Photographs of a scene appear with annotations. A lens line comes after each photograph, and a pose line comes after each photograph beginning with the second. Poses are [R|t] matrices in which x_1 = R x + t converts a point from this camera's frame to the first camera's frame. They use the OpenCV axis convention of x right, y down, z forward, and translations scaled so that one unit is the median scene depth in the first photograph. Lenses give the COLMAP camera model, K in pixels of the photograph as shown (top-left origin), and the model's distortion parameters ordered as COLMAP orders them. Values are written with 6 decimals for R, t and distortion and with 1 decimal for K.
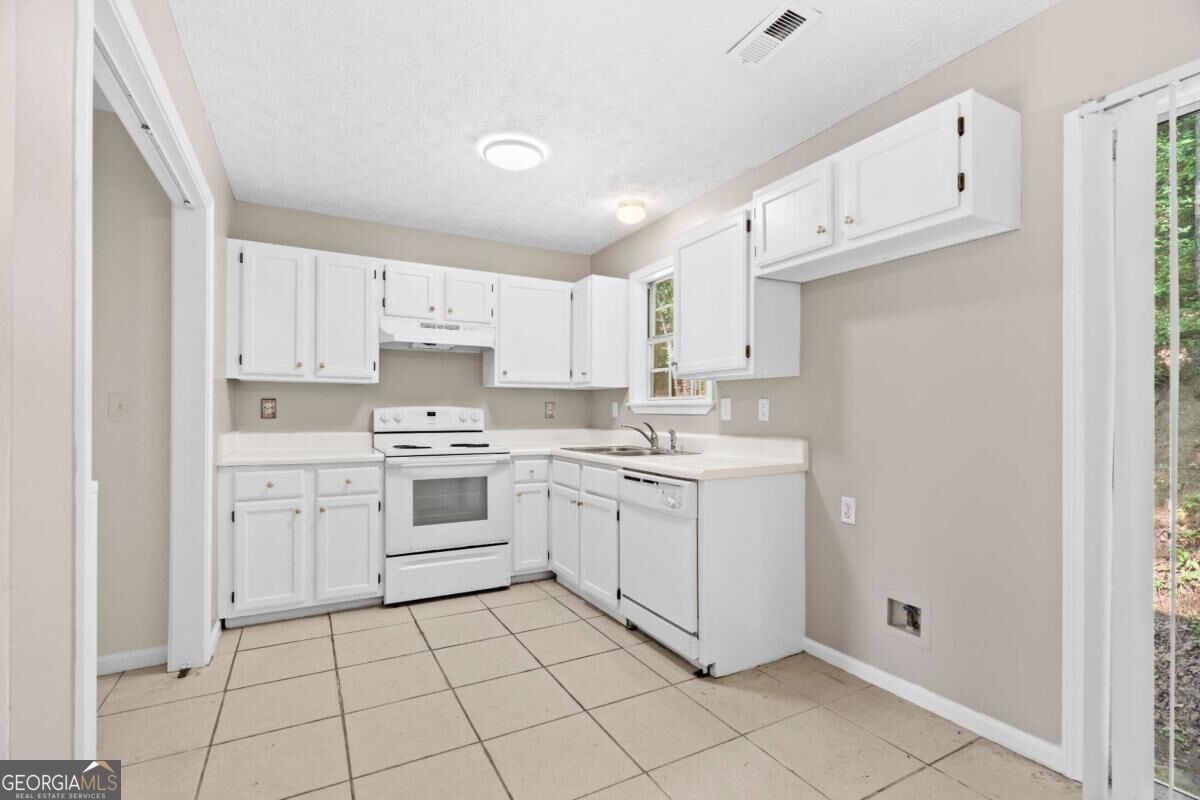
lens RADIAL K [[545.4, 0, 595.6], [0, 545.4, 410.9], [0, 0, 1]] dist [-0.004089, 0.000079]
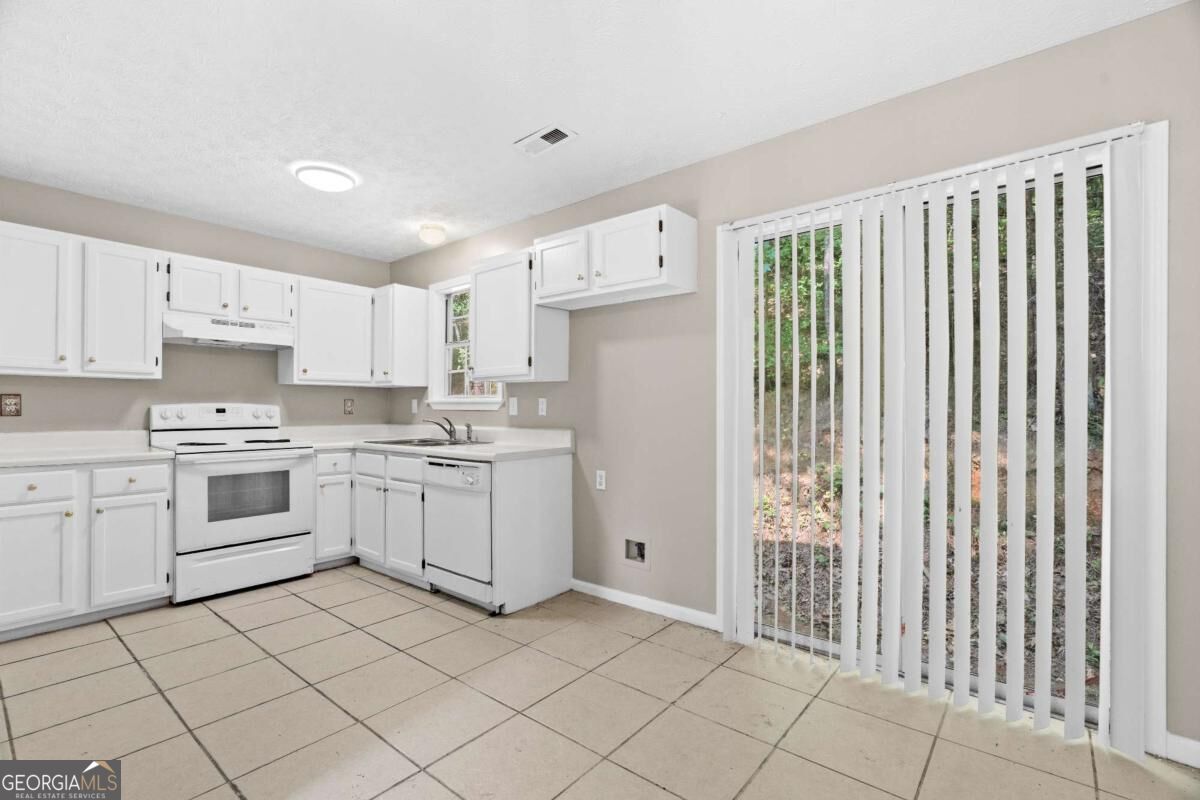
lens RADIAL K [[538.2, 0, 594.2], [0, 538.2, 405.6], [0, 0, 1]] dist [-0.001554, 0.000823]
pose [[0.927818, 0.000269, 0.373033, -0.043000], [0.000560, 0.999998, -0.002114, -0.001471], [-0.373032, 0.002170, 0.927816, -0.186817]]
